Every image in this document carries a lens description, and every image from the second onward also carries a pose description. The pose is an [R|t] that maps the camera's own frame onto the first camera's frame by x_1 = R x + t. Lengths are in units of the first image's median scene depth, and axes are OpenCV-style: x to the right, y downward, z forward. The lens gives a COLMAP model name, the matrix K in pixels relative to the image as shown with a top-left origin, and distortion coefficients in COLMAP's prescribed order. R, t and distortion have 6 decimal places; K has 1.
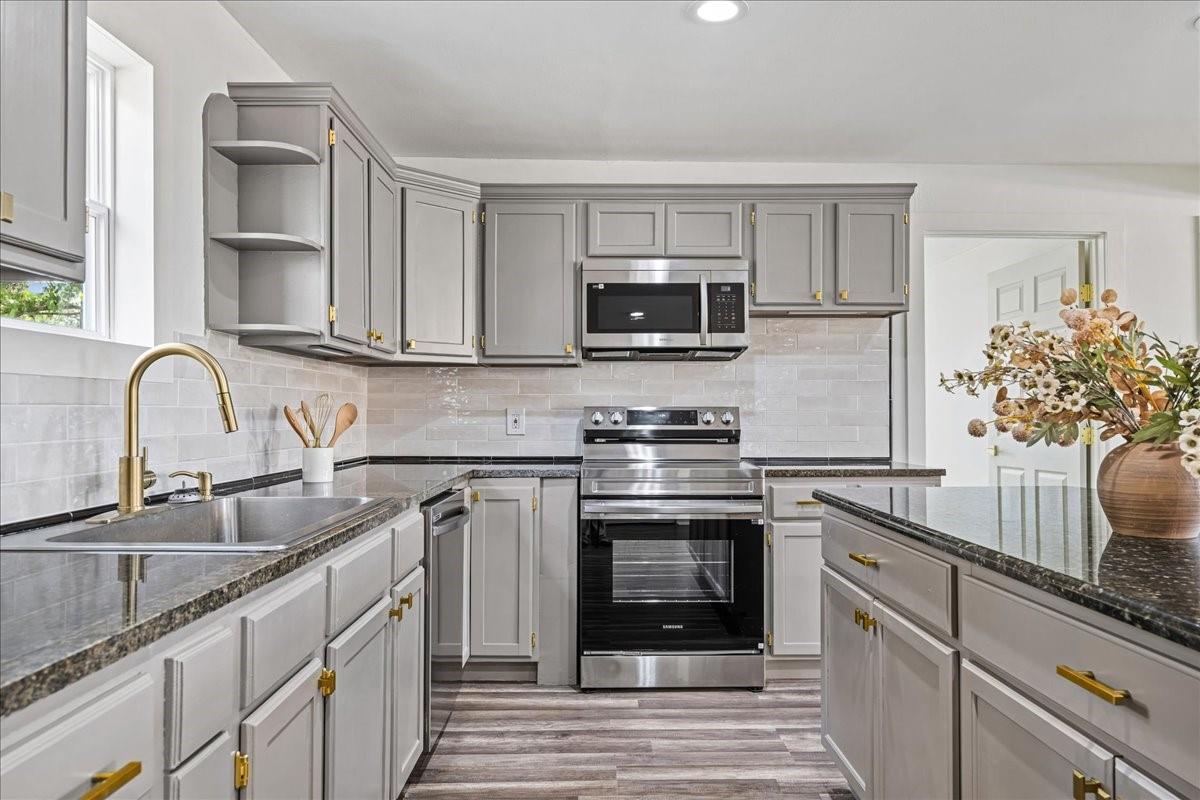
lens RADIAL K [[805.0, 0, 621.6], [0, 805.0, 402.7], [0, 0, 1]] dist [0.006669, -0.000290]
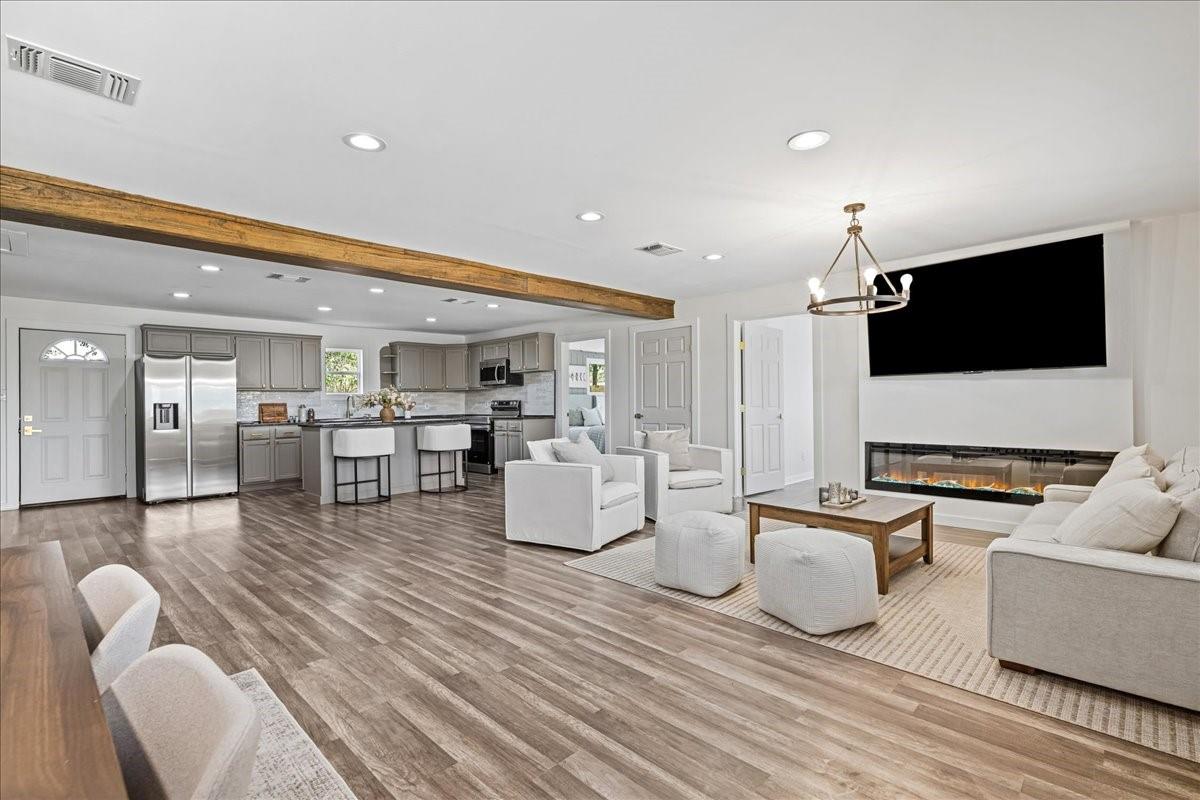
lens RADIAL K [[552.7, 0, 603.3], [0, 552.7, 399.1], [0, 0, 1]] dist [-0.001242, 0.000638]
pose [[0.698325, -0.017428, -0.715569, 2.164437], [0.027999, 0.999604, 0.002979, 0.004342], [0.715233, -0.022115, 0.698536, -0.390458]]
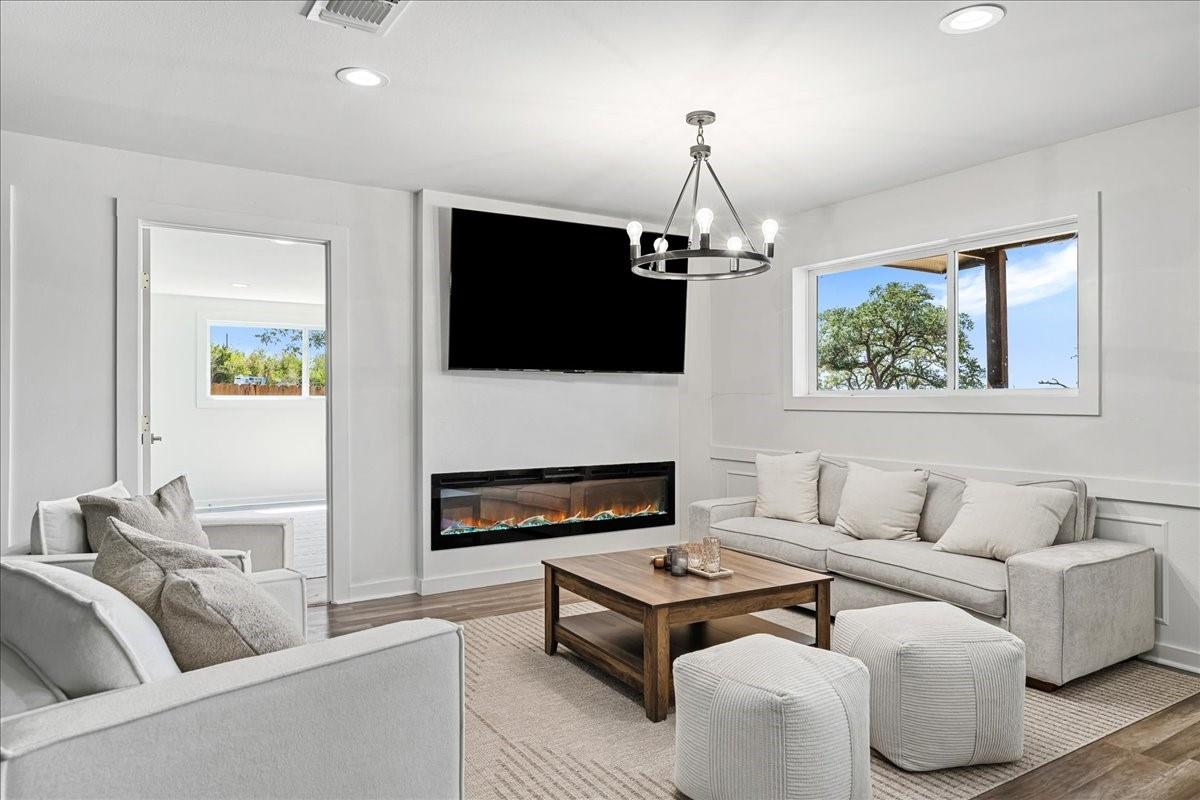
lens RADIAL K [[755.2, 0, 600.1], [0, 755.2, 400.9], [0, 0, 1]] dist [-0.017960, 0.000268]
pose [[0.862686, -0.004018, 0.505724, 1.232477], [-0.004642, 0.999863, 0.015862, 0.000537], [-0.505719, -0.016032, 0.862549, -0.083551]]
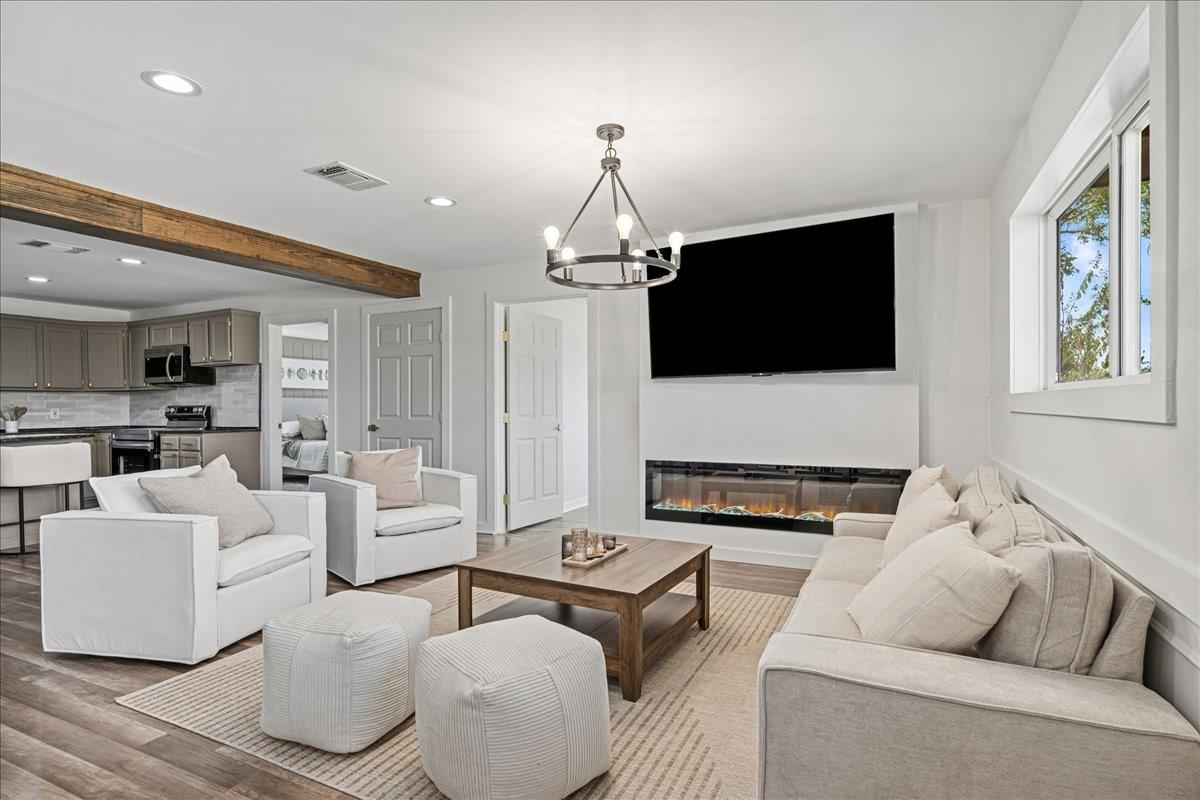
lens RADIAL K [[609.0, 0, 604.8], [0, 609.0, 409.4], [0, 0, 1]] dist [0.000784, 0.000682]
pose [[0.887610, -0.009653, -0.460495, 2.116331], [0.020272, 0.999630, 0.018122, 0.008906], [0.460150, -0.025420, 0.887477, -0.057929]]
